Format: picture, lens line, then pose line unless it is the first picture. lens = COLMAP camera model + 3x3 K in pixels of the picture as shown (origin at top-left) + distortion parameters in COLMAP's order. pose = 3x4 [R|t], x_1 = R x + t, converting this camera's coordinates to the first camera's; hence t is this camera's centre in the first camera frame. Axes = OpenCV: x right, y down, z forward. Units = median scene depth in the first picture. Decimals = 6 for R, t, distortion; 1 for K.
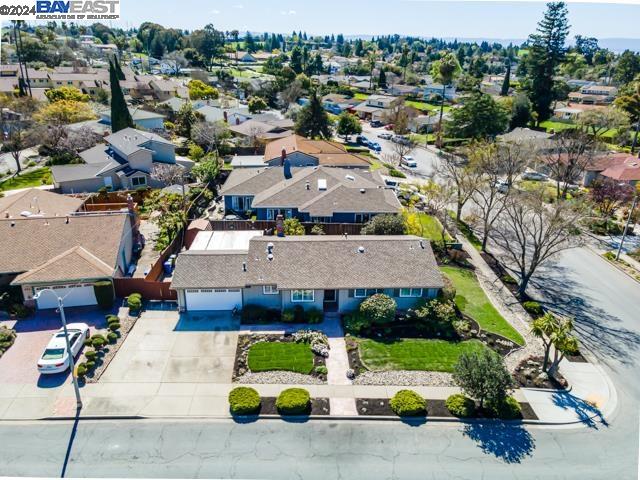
lens RADIAL K [[461.8, 0, 320.0], [0, 461.8, 240.0], [0, 0, 1]] dist [0.029152, 0.056362]
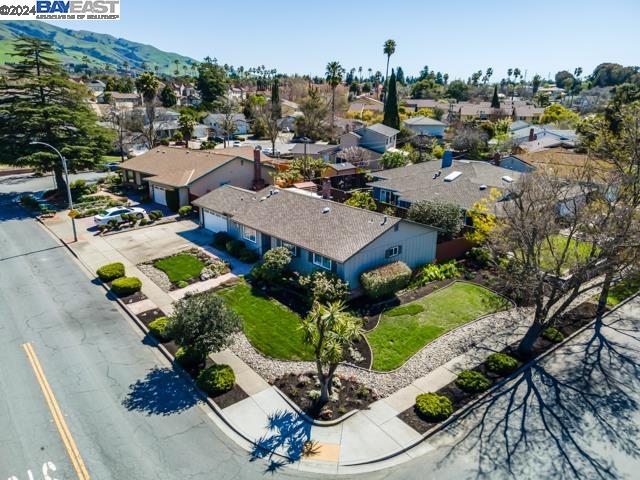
lens RADIAL K [[461.8, 0, 320.0], [0, 461.8, 240.0], [0, 0, 1]] dist [0.029152, 0.056362]
pose [[0.617907, 0.229247, -0.752088, 0.870107], [-0.302436, 0.952253, 0.041782, 0.047805], [0.725757, 0.201641, 0.657737, 0.488931]]
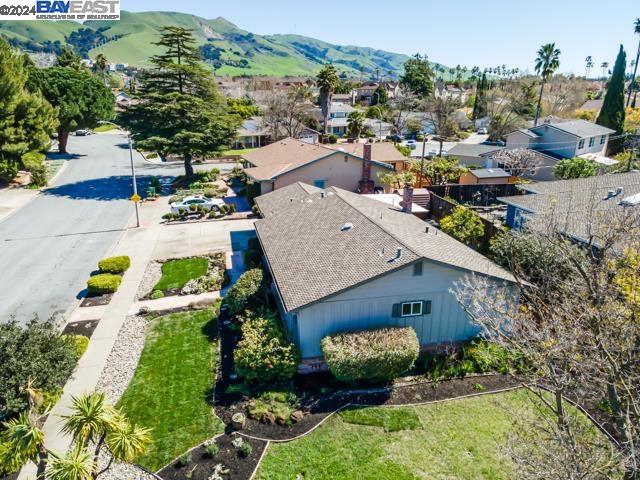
lens RADIAL K [[461.8, 0, 320.0], [0, 461.8, 240.0], [0, 0, 1]] dist [0.029152, 0.056362]
pose [[0.176374, 0.279427, -0.943829, 0.749990], [-0.383955, 0.902435, 0.195422, -0.076597], [0.906350, 0.327920, 0.266454, 0.937561]]
